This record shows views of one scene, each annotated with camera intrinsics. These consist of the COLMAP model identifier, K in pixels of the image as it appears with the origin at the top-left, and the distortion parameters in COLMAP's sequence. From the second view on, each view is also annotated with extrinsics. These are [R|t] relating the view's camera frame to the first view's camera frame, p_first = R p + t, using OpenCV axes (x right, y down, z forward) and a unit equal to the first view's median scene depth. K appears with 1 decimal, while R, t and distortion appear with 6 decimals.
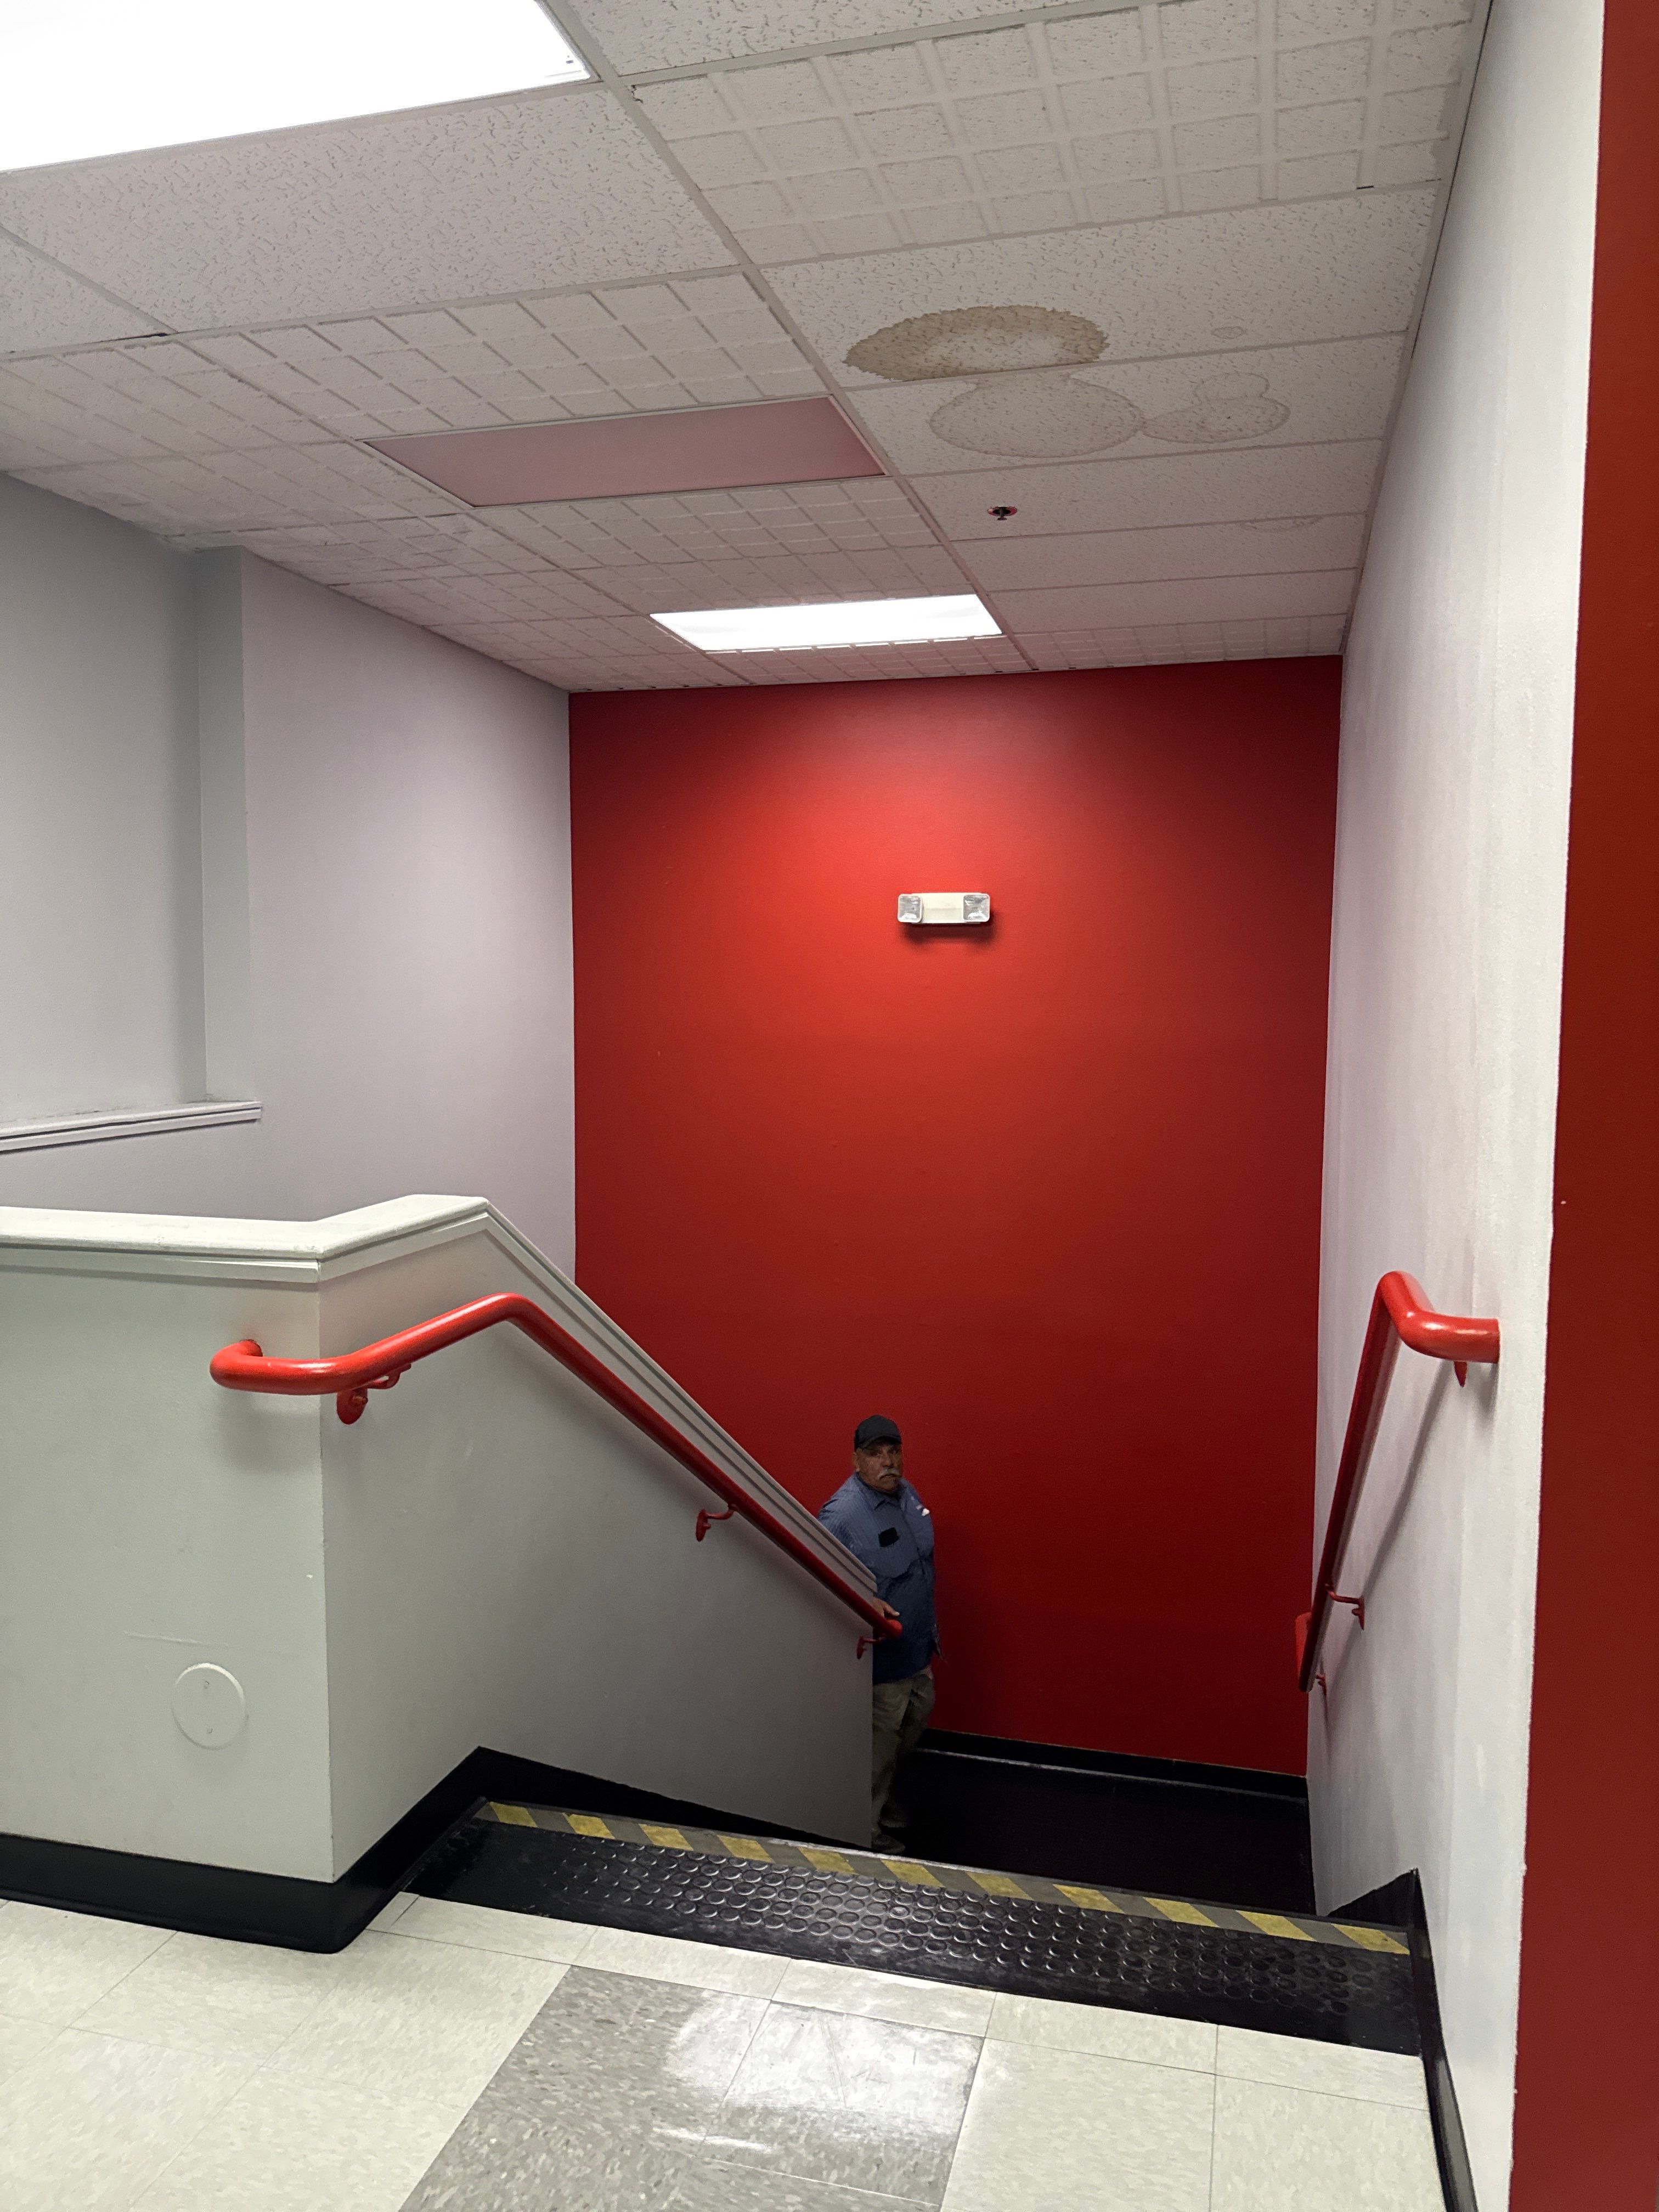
lens RADIAL K [[1572.2, 0, 835.0], [0, 1572.2, 1109.7], [0, 0, 1]] dist [0.003891, 0.001684]
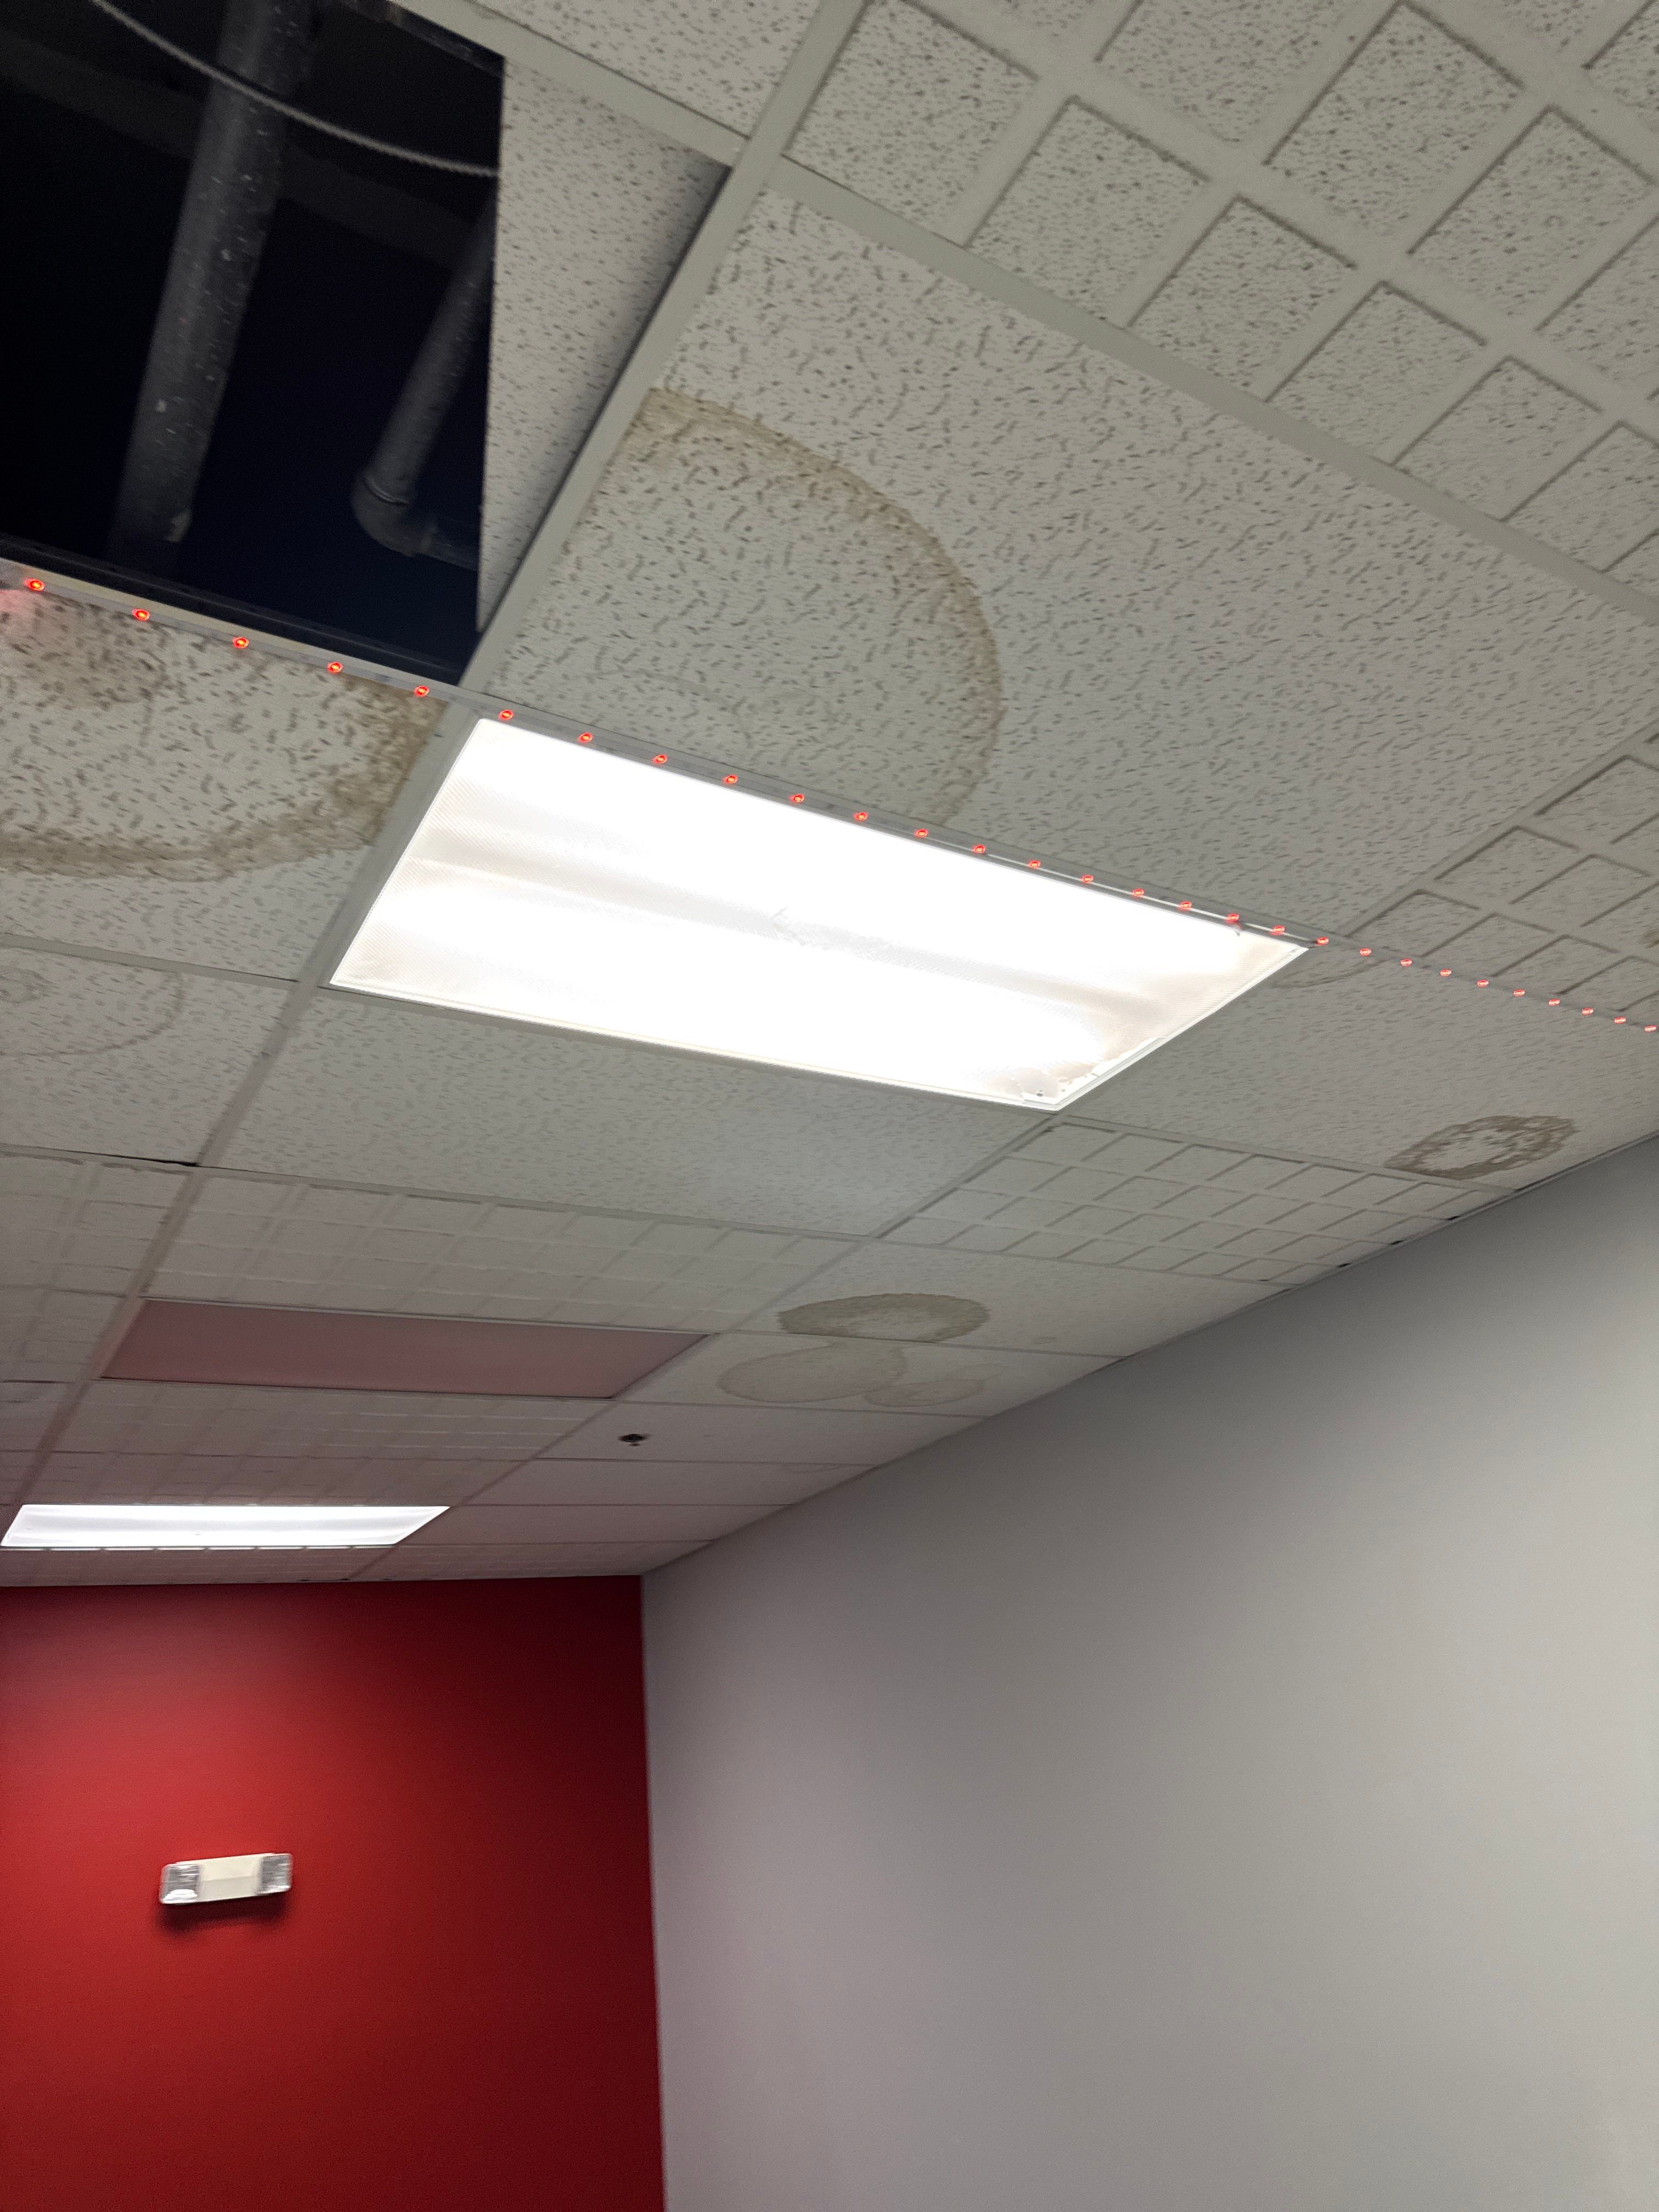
lens RADIAL K [[1553.0, 0, 836.9], [0, 1553.0, 1108.9], [0, 0, 1]] dist [0.226651, -0.470674]
pose [[0.694166, 0.232629, 0.681188, -0.608564], [0.155548, 0.875500, -0.457498, -0.090113], [-0.702808, 0.423537, 0.571557, 0.262866]]
